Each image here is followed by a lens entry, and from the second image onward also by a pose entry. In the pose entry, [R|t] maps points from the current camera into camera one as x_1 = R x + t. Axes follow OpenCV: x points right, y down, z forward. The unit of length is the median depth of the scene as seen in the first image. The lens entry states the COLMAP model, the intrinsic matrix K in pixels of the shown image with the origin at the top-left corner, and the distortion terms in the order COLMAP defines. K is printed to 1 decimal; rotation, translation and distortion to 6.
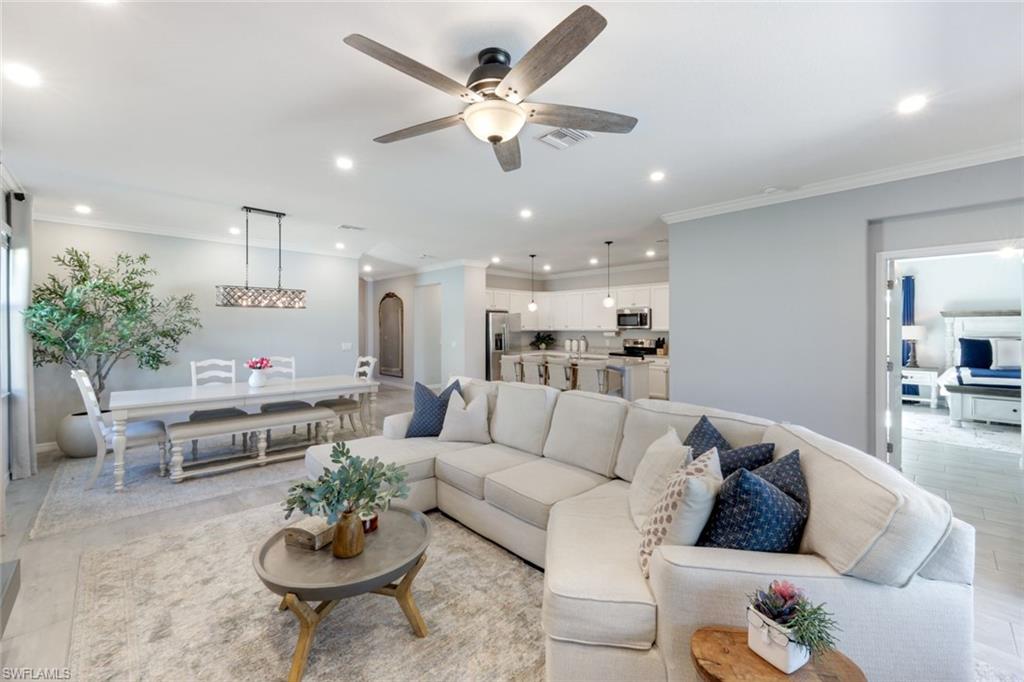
lens RADIAL K [[423.1, 0, 514.6], [0, 423.1, 326.2], [0, 0, 1]] dist [-0.000761, 0.000042]
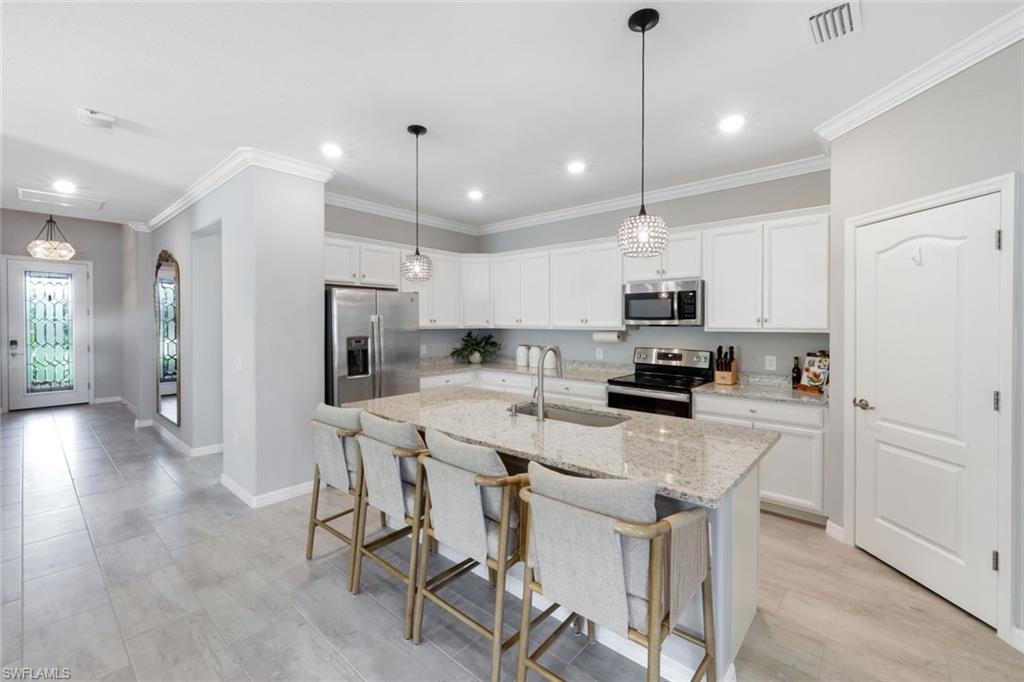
lens RADIAL K [[423.1, 0, 514.6], [0, 423.1, 326.2], [0, 0, 1]] dist [-0.000761, 0.000042]
pose [[0.997187, 0.000943, 0.074943, 0.090475], [-0.001925, 0.999913, 0.013029, 0.000697], [-0.074924, -0.013137, 0.997103, 0.560388]]
